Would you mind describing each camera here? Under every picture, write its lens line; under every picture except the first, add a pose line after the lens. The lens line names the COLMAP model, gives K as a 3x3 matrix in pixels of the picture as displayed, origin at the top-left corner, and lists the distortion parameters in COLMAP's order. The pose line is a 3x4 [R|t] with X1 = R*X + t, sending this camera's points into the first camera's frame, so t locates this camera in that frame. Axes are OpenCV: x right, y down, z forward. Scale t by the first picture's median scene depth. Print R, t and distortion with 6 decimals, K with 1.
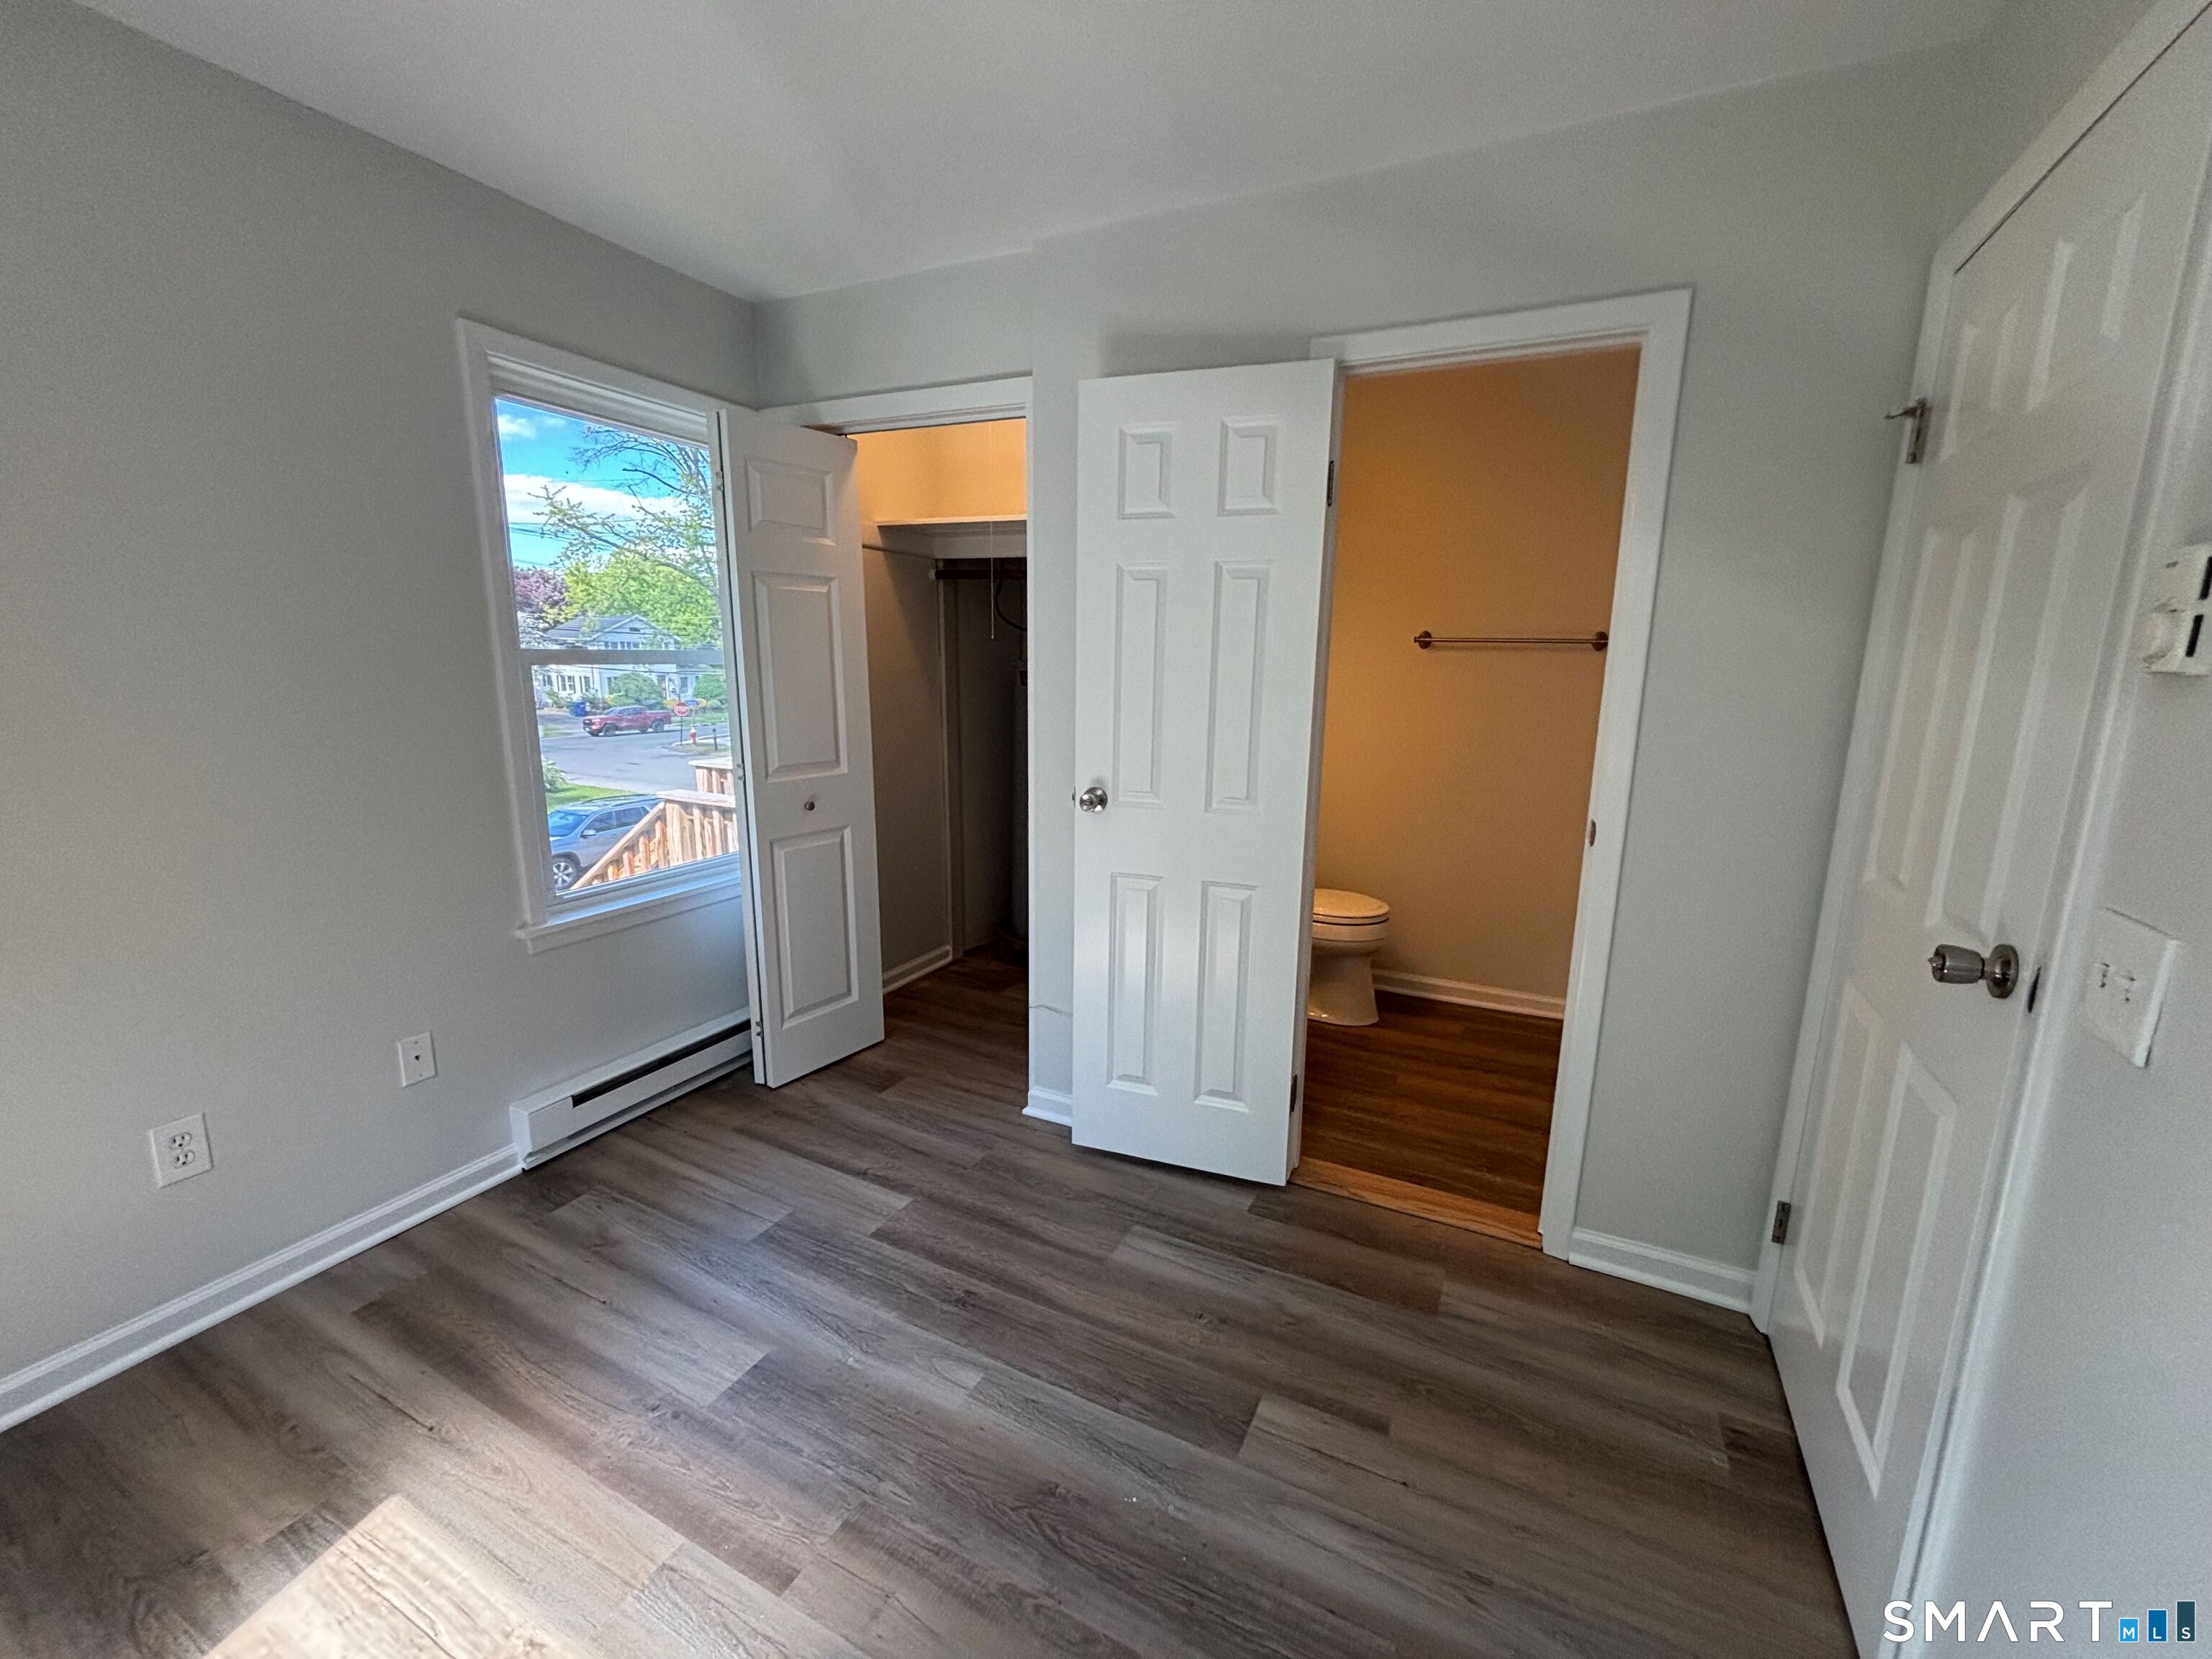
lens RADIAL K [[897.1, 0, 1111.3], [0, 897.1, 827.2], [0, 0, 1]] dist [0.011665, 0.000585]
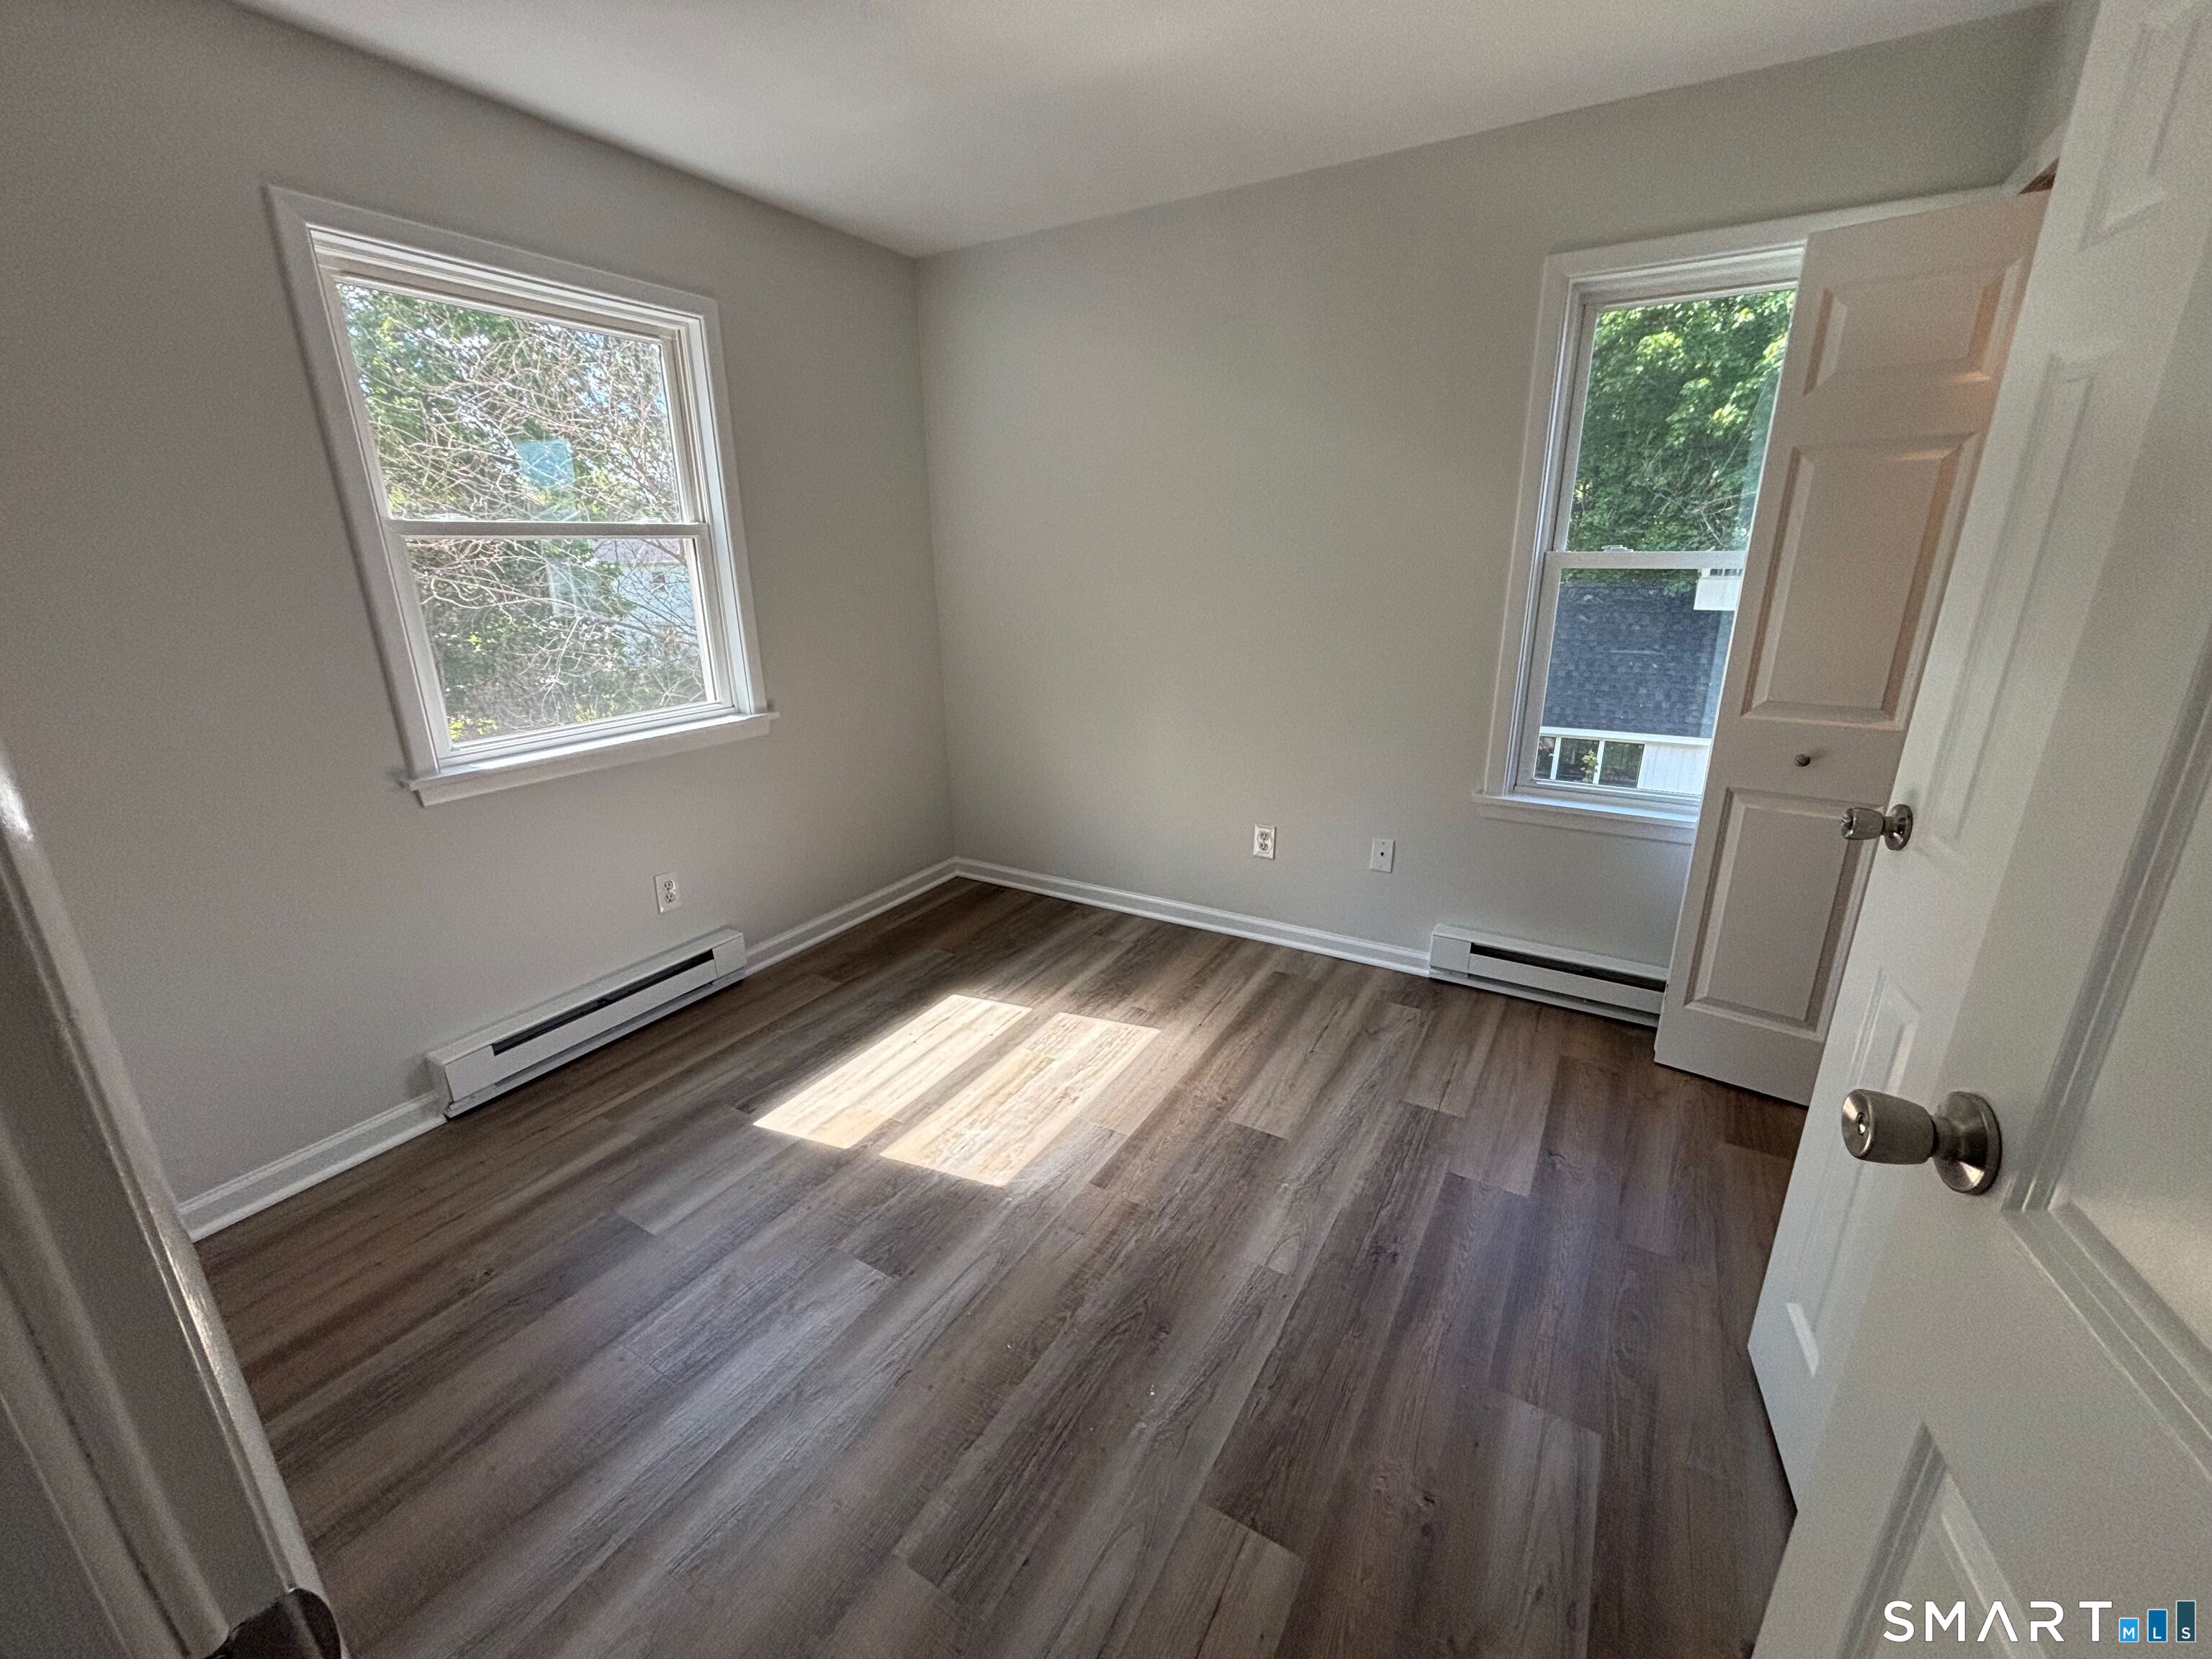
lens RADIAL K [[897.1, 0, 1107.0], [0, 897.1, 831.4], [0, 0, 1]] dist [0.011665, 0.000585]
pose [[-0.065316, 0.287133, -0.955661, 0.661071], [-0.185222, 0.937575, 0.294358, -0.124127], [0.980524, 0.196235, -0.008055, 0.657962]]
